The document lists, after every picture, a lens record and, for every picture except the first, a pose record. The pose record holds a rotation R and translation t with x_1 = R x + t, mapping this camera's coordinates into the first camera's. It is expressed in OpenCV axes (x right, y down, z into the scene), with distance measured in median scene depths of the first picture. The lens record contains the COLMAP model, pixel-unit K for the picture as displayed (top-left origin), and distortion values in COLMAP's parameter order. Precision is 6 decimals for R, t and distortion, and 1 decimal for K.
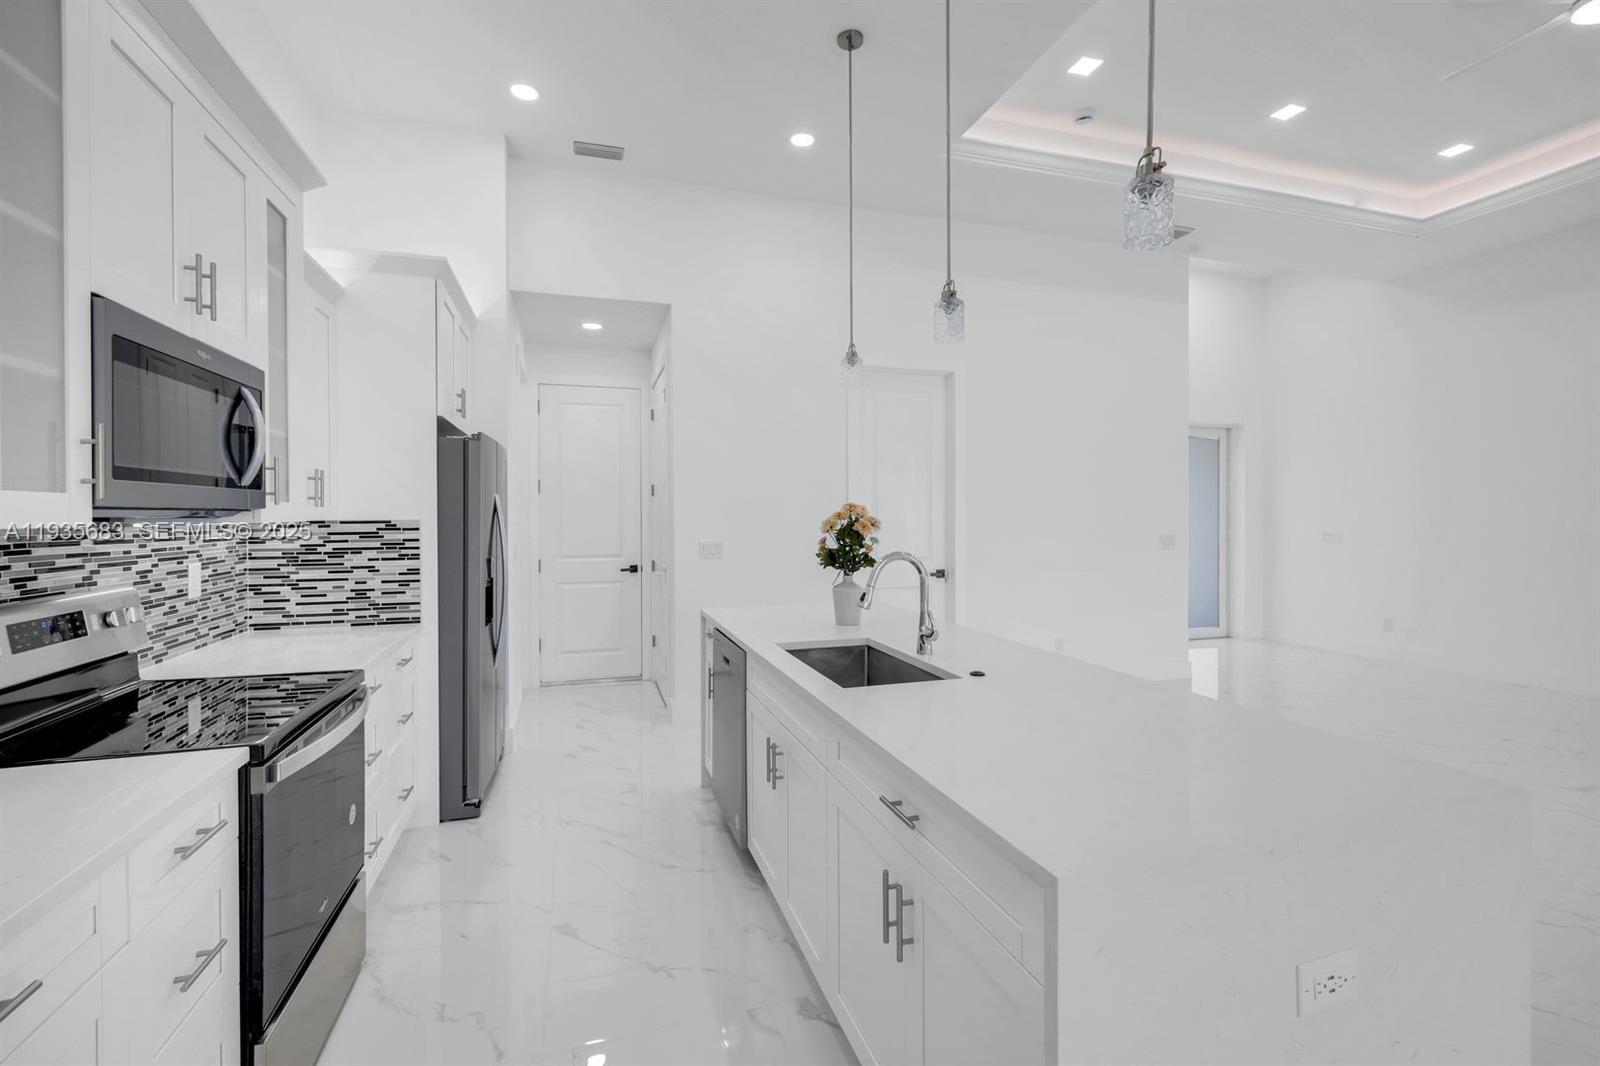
lens RADIAL K [[709.0, 0, 799.2], [0, 709.0, 520.9], [0, 0, 1]] dist [-0.001783, -0.000883]
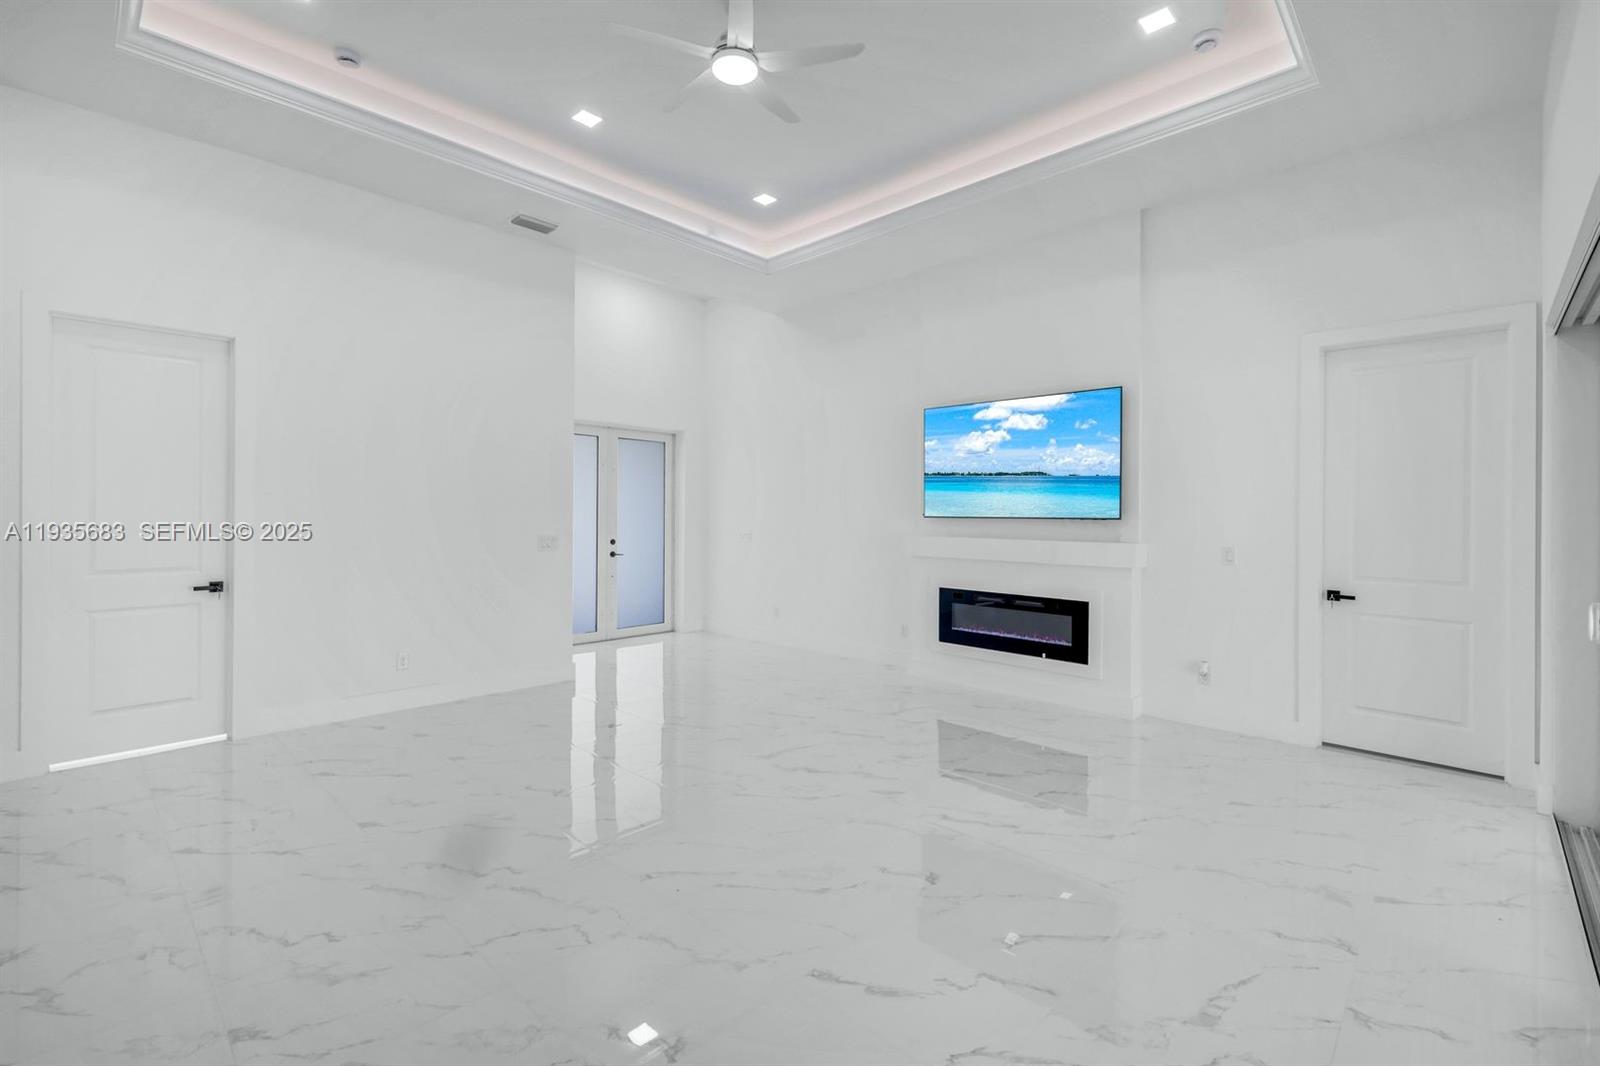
lens RADIAL K [[698.3, 0, 805.3], [0, 698.3, 512.1], [0, 0, 1]] dist [-0.000950, -0.000162]
pose [[0.874520, 0.011196, 0.484860, 0.712425], [-0.007215, 0.999923, -0.010077, -0.012447], [-0.484936, 0.005314, 0.874534, -0.027747]]
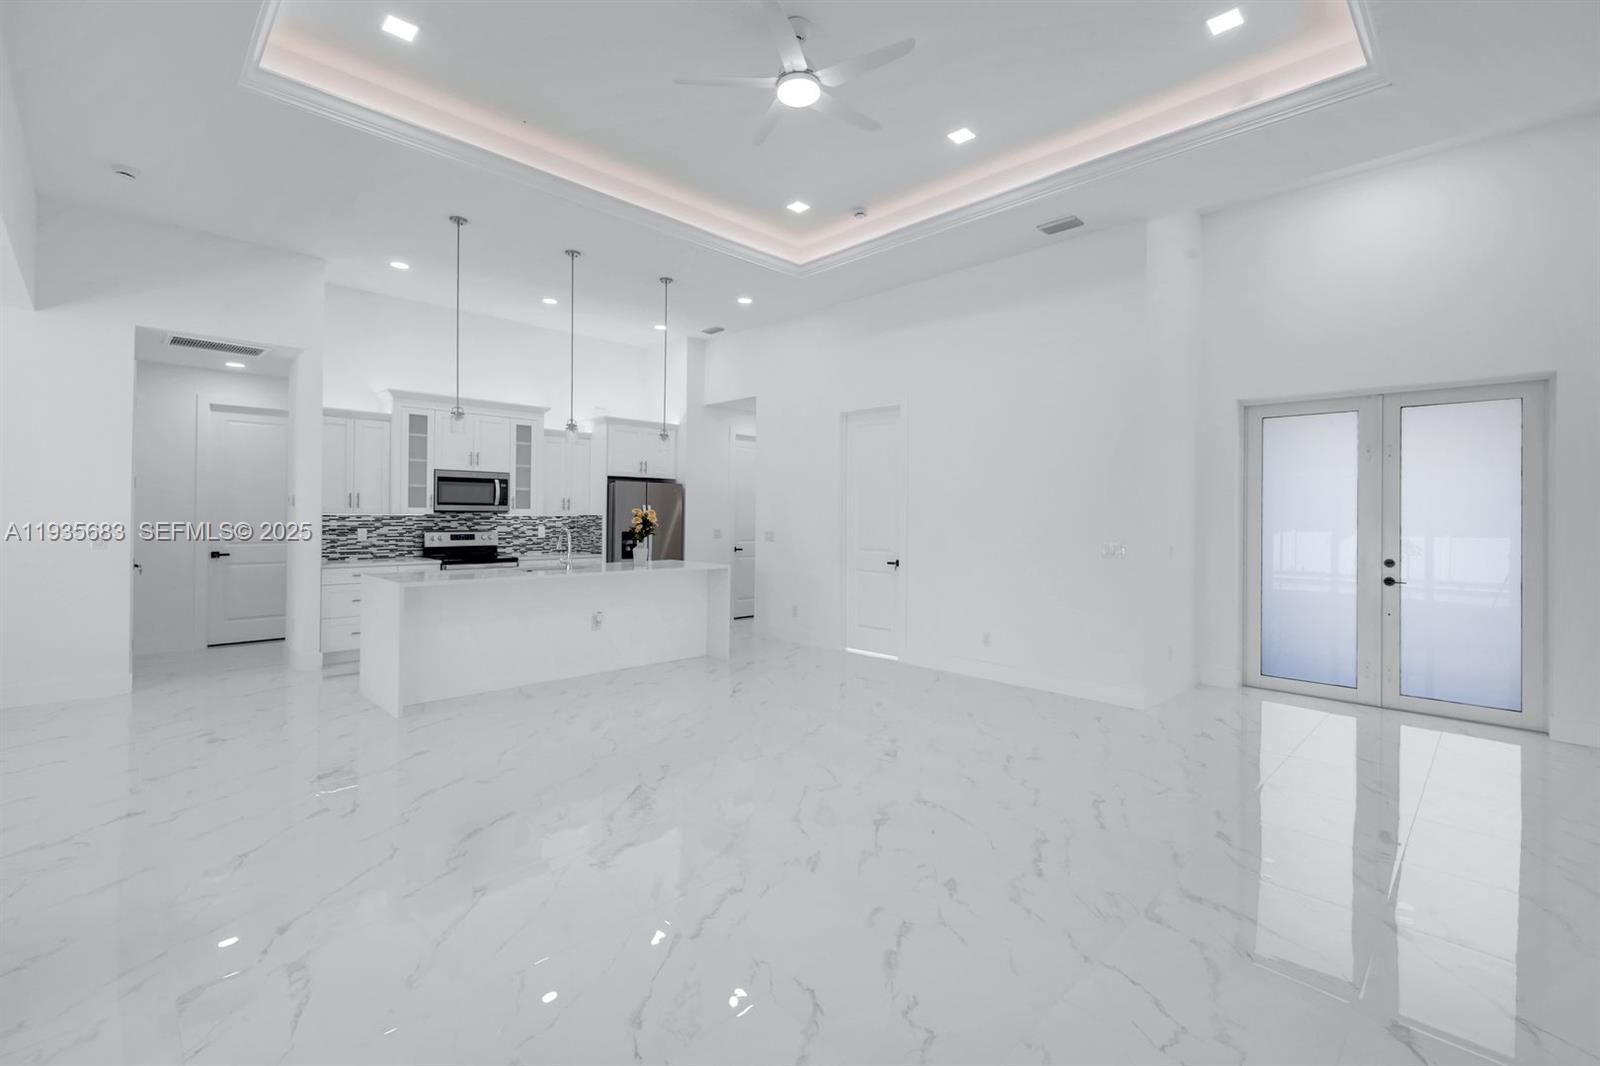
lens RADIAL K [[698.3, 0, 805.3], [0, 698.3, 512.1], [0, 0, 1]] dist [-0.000950, -0.000162]
pose [[0.463574, 0.003222, -0.886052, 2.198351], [-0.019002, 0.999800, -0.006306, -0.011768], [0.885854, 0.019760, 0.463543, 0.473755]]
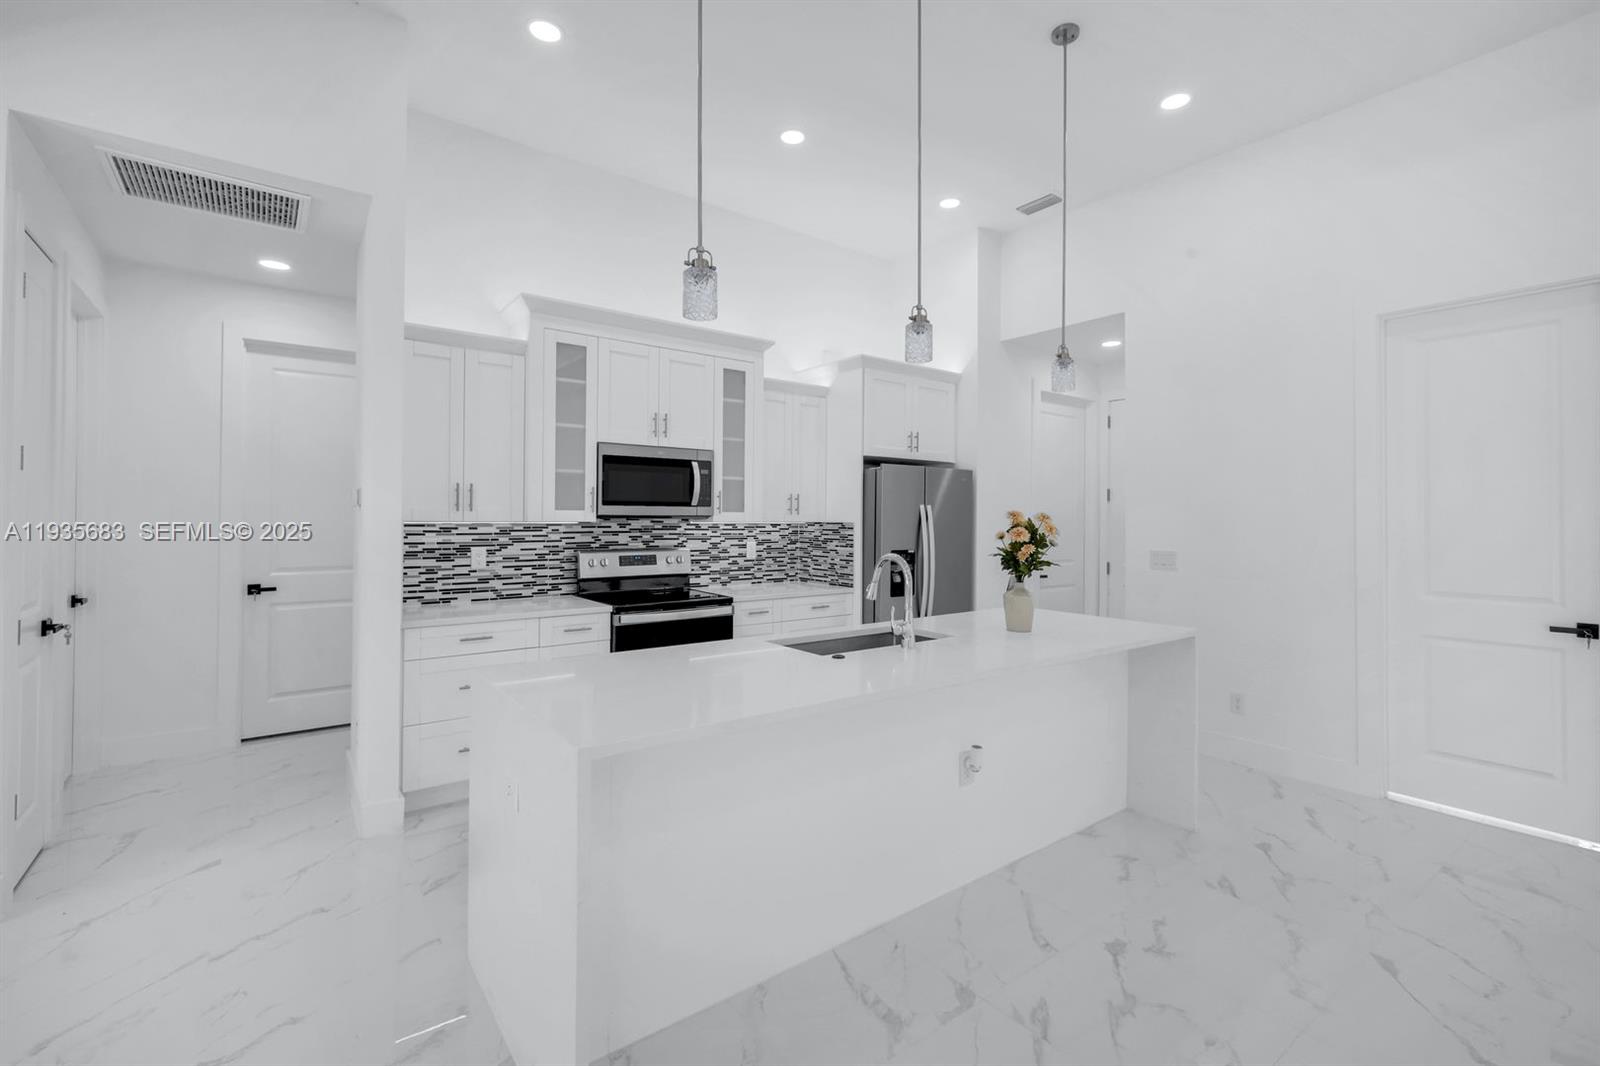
lens RADIAL K [[698.3, 0, 805.3], [0, 698.3, 512.1], [0, 0, 1]] dist [-0.000950, -0.000162]
pose [[0.336779, -0.002187, -0.941581, 0.922679], [-0.017430, 0.999811, -0.008557, -0.009754], [0.941422, 0.019293, 0.336677, 0.382154]]
